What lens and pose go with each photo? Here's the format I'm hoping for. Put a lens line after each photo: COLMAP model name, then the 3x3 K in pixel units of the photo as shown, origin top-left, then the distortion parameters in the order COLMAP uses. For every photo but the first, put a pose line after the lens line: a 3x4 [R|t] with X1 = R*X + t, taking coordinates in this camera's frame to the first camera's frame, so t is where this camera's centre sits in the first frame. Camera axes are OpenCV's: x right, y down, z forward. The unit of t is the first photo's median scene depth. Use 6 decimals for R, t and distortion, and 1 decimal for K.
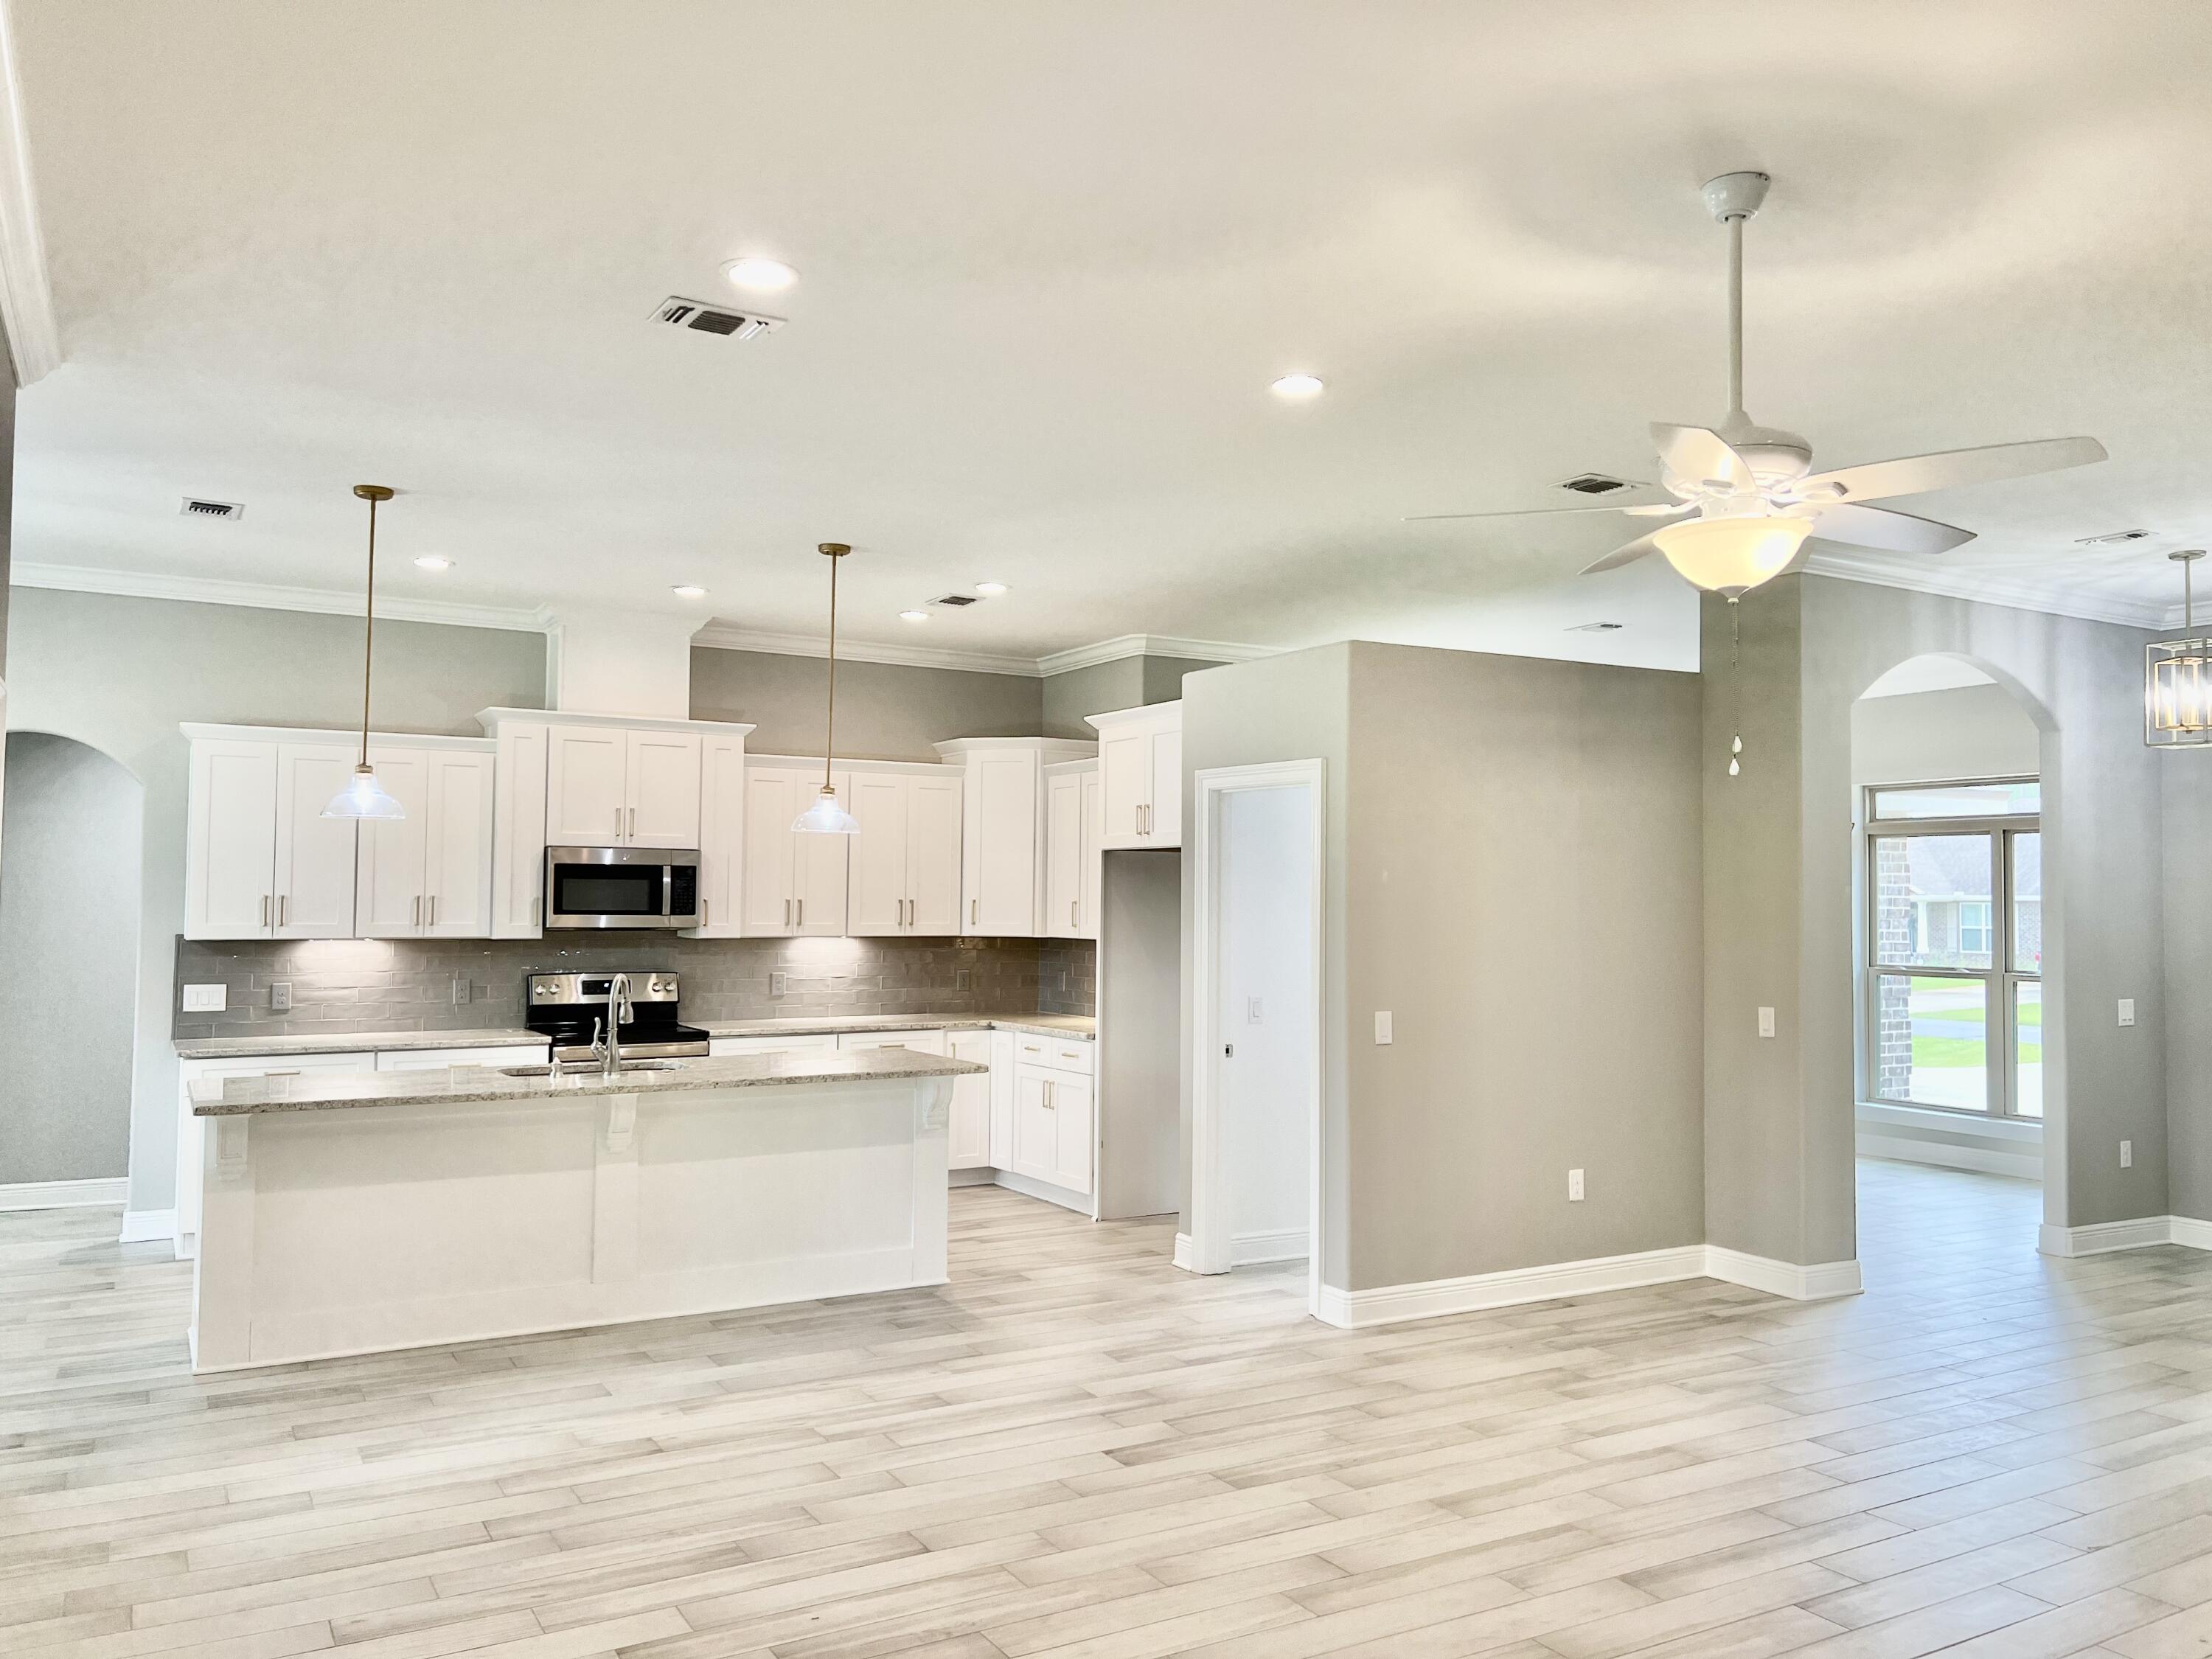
lens RADIAL K [[1654.5, 0, 1106.0], [0, 1654.5, 829.5], [0, 0, 1]] dist [0.095185, -0.109622]
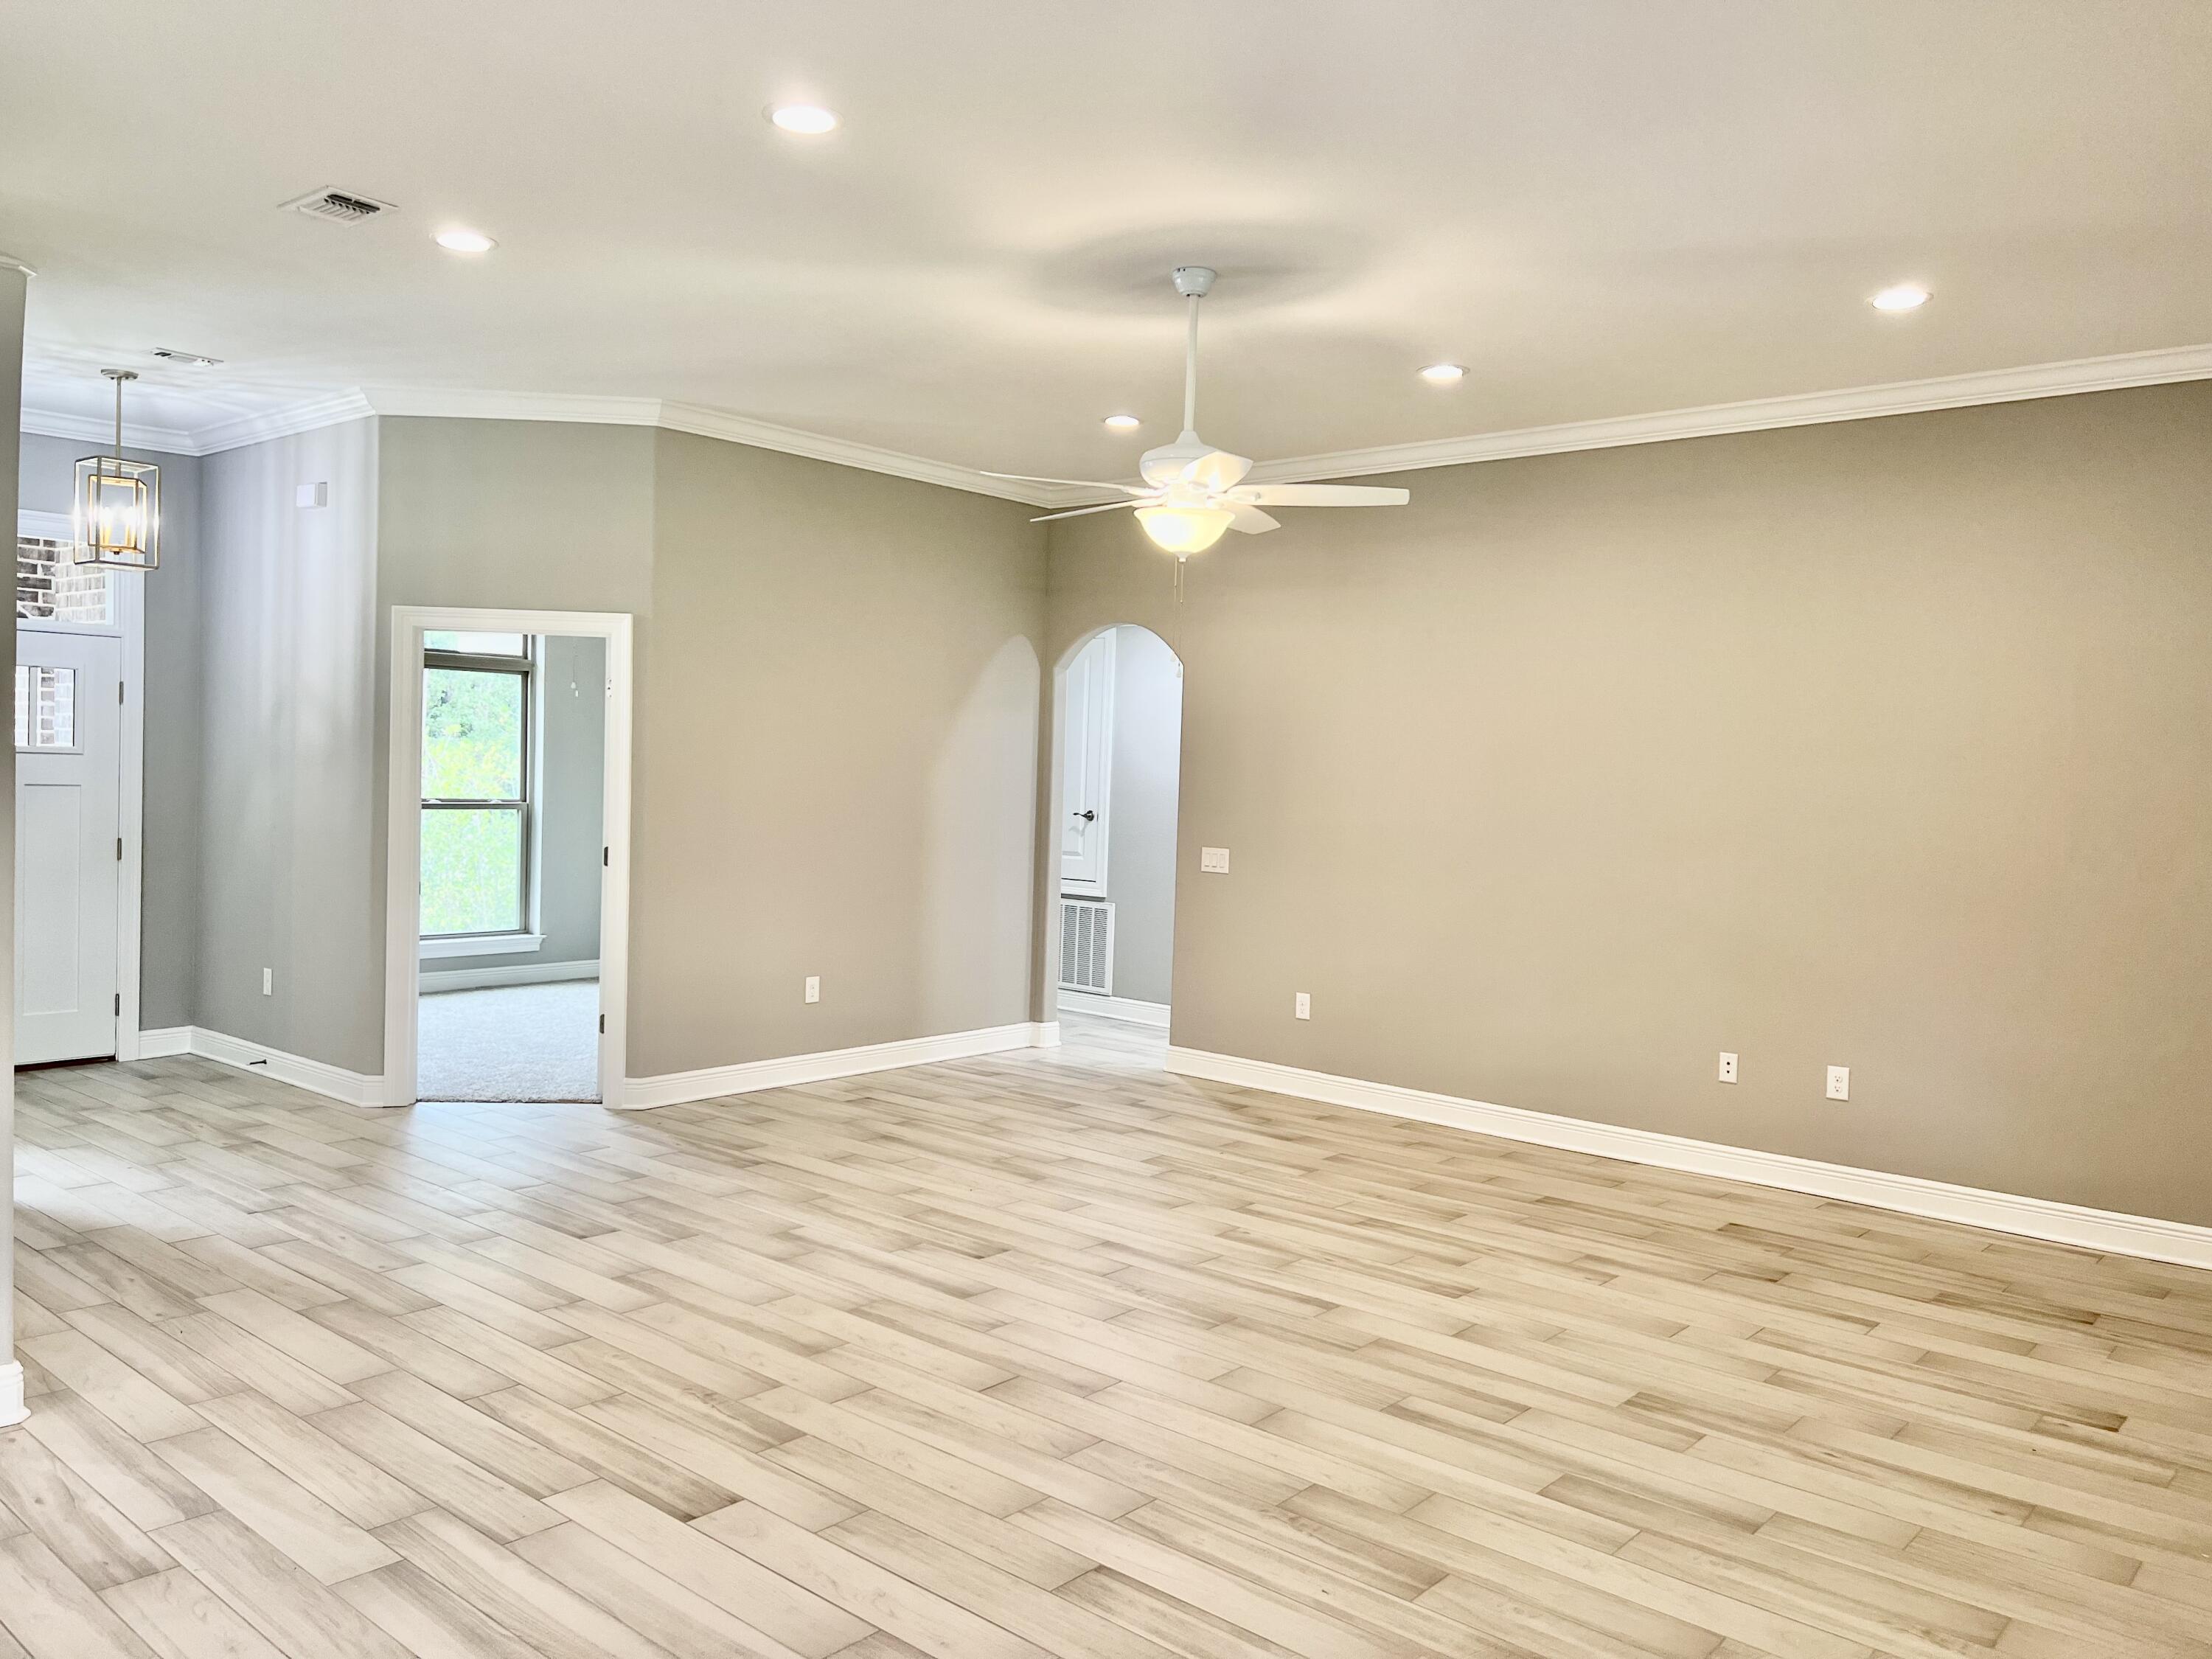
lens RADIAL K [[1654.5, 0, 1106.0], [0, 1654.5, 829.5], [0, 0, 1]] dist [0.095185, -0.109622]
pose [[-0.317205, -0.053244, 0.946861, -0.446842], [-0.075949, 0.996642, 0.030600, 0.027275], [-0.945311, -0.062206, -0.320184, 0.670817]]
